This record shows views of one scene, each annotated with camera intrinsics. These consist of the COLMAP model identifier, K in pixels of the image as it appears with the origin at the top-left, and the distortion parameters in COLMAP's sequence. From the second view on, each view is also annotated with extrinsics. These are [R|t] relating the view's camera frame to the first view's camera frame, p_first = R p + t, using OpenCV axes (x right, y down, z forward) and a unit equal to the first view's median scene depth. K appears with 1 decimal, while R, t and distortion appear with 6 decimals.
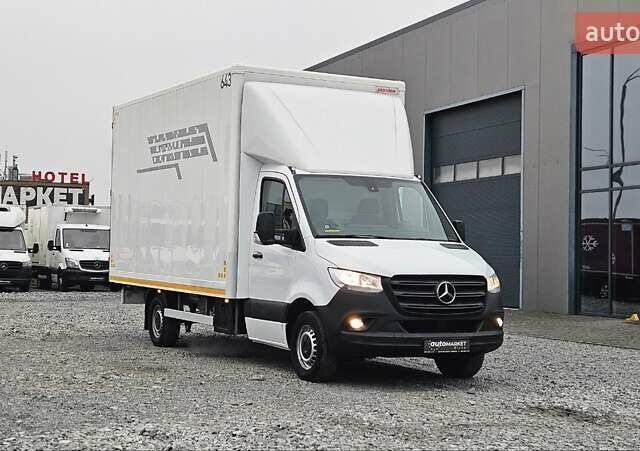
lens RADIAL K [[1073.2, 0, 314.0], [0, 1073.2, 229.5], [0, 0, 1]] dist [0.078117, 0.000000]
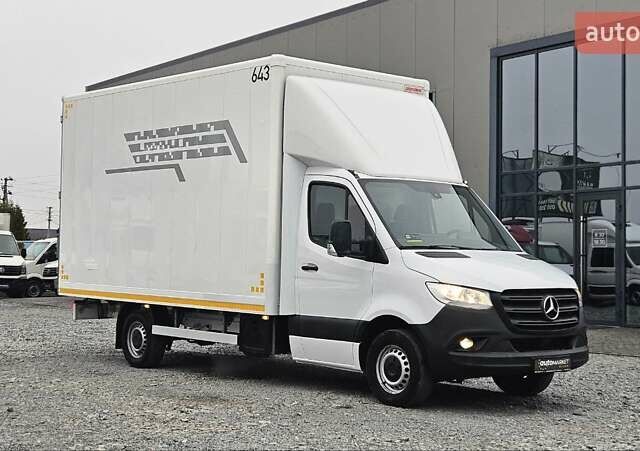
lens RADIAL K [[1073.2, 0, 316.8], [0, 1073.2, 223.2], [0, 0, 1]] dist [0.078117, 0.000000]
pose [[0.974129, 0.001315, 0.225990, -0.256723], [-0.000313, 0.999990, -0.004473, -0.009365], [-0.225993, 0.004287, 0.974119, 0.118141]]
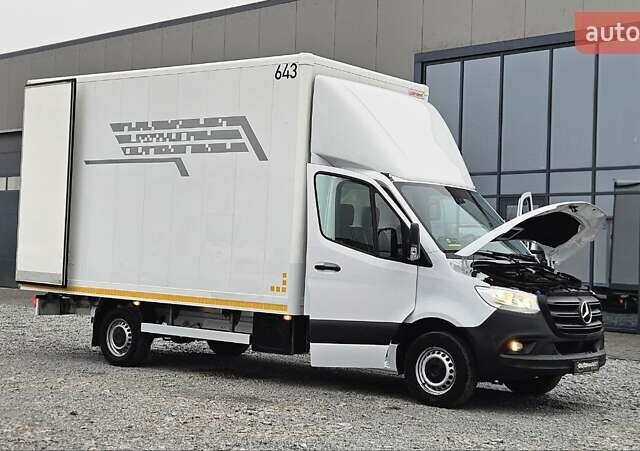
lens RADIAL K [[1073.2, 0, 326.7], [0, 1073.2, 234.7], [0, 0, 1]] dist [0.078117, 0.000000]
pose [[0.914542, 0.022609, 0.403859, -0.437575], [-0.028845, 0.999540, 0.009363, -0.012718], [-0.403462, -0.020212, 0.914773, 0.178412]]
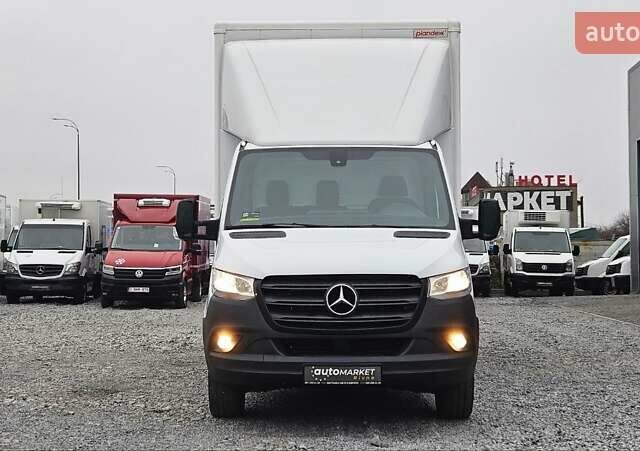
lens RADIAL K [[1070.5, 0, 315.7], [0, 1070.5, 224.2], [0, 0, 1]] dist [0.103433, 0.000000]
pose [[0.880399, -0.039007, -0.472626, 0.397300], [0.034616, 0.999239, -0.017987, 0.018903], [0.472968, -0.000525, 0.881079, 0.327478]]
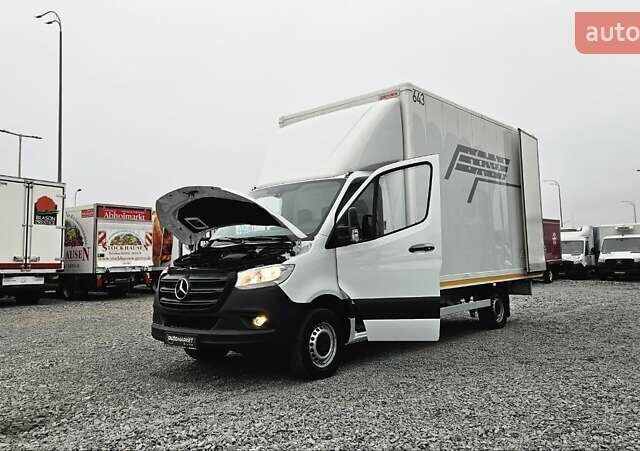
lens RADIAL K [[536.1, 0, 314.7], [0, 536.1, 220.0], [0, 0, 1]] dist [0.064564, -0.009552]
pose [[0.364164, -0.104354, -0.925470, 0.588528], [0.055972, 0.994359, -0.090098, 0.041821], [0.929651, -0.018990, 0.367951, 0.829336]]
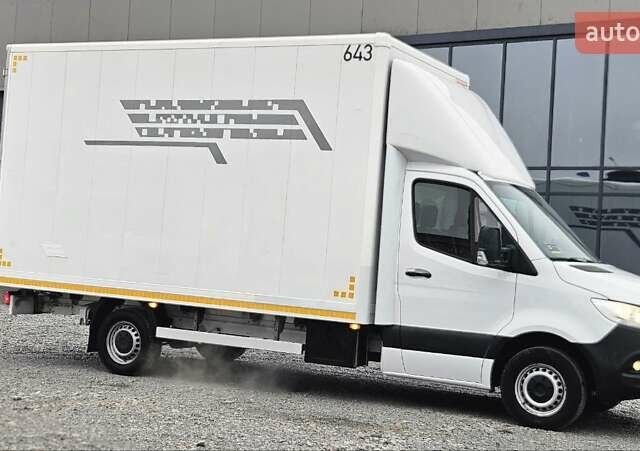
lens RADIAL K [[1073.2, 0, 309.0], [0, 1073.2, 226.7], [0, 0, 1]] dist [0.078117, 0.000000]
pose [[0.826824, 0.045081, 0.560651, -0.596145], [-0.059845, 0.998176, 0.007996, -0.013431], [-0.559268, -0.040164, 0.828014, 0.375084]]
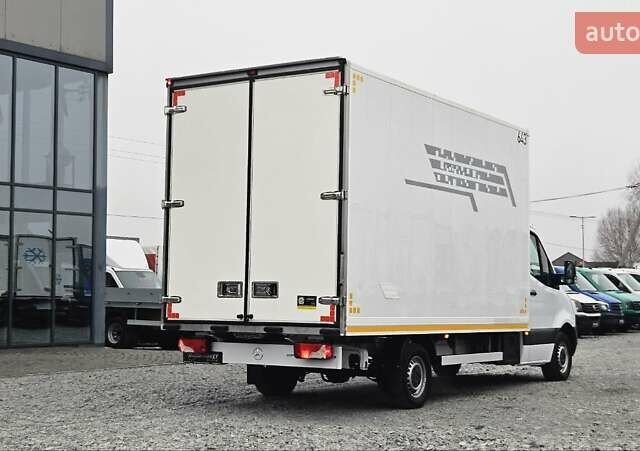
lens RADIAL K [[1073.8, 0, 323.2], [0, 1073.8, 221.2], [0, 0, 1]] dist [0.074367, 0.000000]
pose [[-0.488514, 0.037128, 0.871766, -1.027773], [-0.039416, 0.997135, -0.064555, 0.031878], [-0.871665, -0.065898, -0.485651, 1.845659]]
